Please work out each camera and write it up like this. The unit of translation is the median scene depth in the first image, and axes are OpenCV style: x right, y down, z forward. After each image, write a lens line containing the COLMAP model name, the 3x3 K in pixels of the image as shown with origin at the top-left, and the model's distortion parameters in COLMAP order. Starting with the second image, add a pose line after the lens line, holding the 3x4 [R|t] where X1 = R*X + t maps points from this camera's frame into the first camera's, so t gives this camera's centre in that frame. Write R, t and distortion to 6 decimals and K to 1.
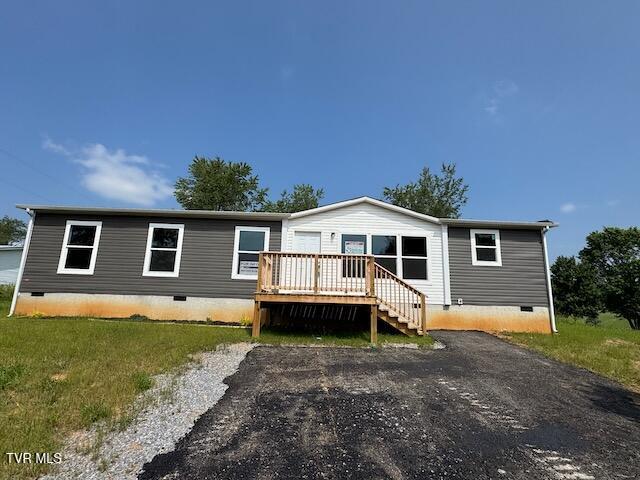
lens RADIAL K [[315.9, 0, 320.0], [0, 315.9, 240.0], [0, 0, 1]] dist [0.001725, 0.000132]
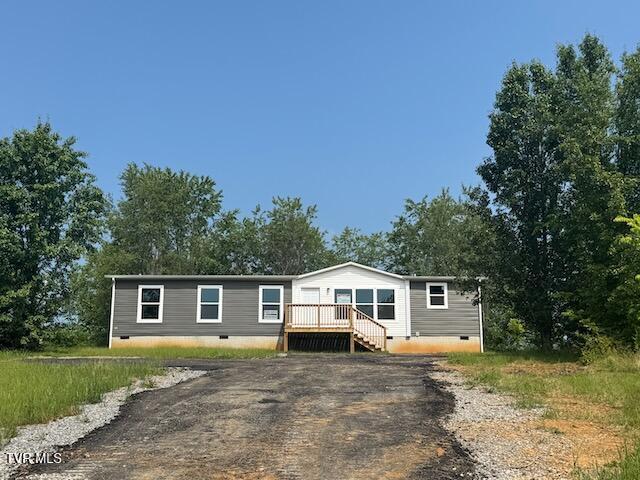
lens RADIAL K [[842.1, 0, 320.0], [0, 842.1, 240.0], [0, 0, 1]] dist [0.120009, -0.003741]
pose [[0.999437, -0.027395, 0.019348, -0.063827], [0.027788, 0.999407, -0.020347, -0.165190], [-0.018779, 0.020873, 0.999606, -2.812716]]
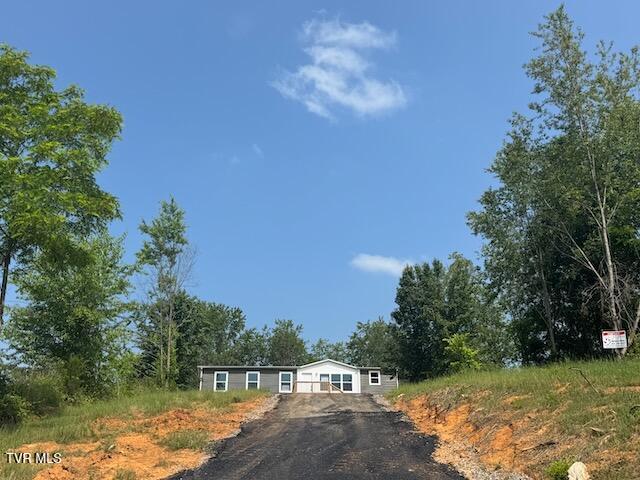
lens RADIAL K [[694.9, 0, 320.0], [0, 694.9, 240.0], [0, 0, 1]] dist [0.123945, 0.000520]
pose [[0.997497, -0.011213, 0.069821, -0.328622], [0.022953, 0.985230, -0.169689, -0.132870], [-0.066887, 0.170867, 0.983021, -4.983231]]
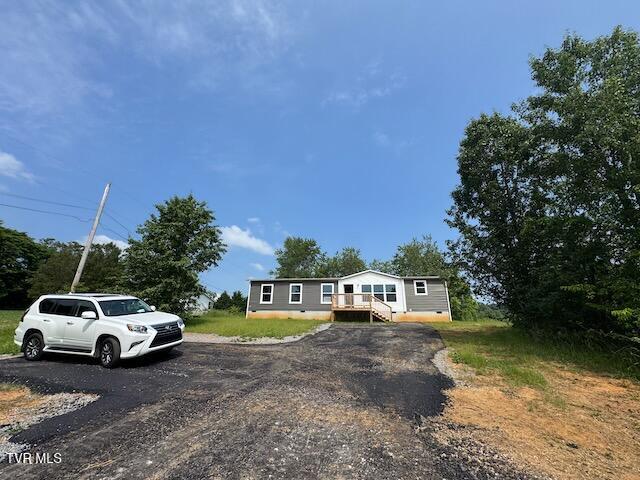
lens RADIAL K [[253.8, 0, 320.0], [0, 253.8, 240.0], [0, 0, 1]] dist [-0.001156, -0.000015]
pose [[0.982326, -0.074178, -0.171851, 0.121787], [0.049310, 0.988245, -0.144705, -0.098498], [0.180565, 0.133673, 0.974437, -1.156761]]
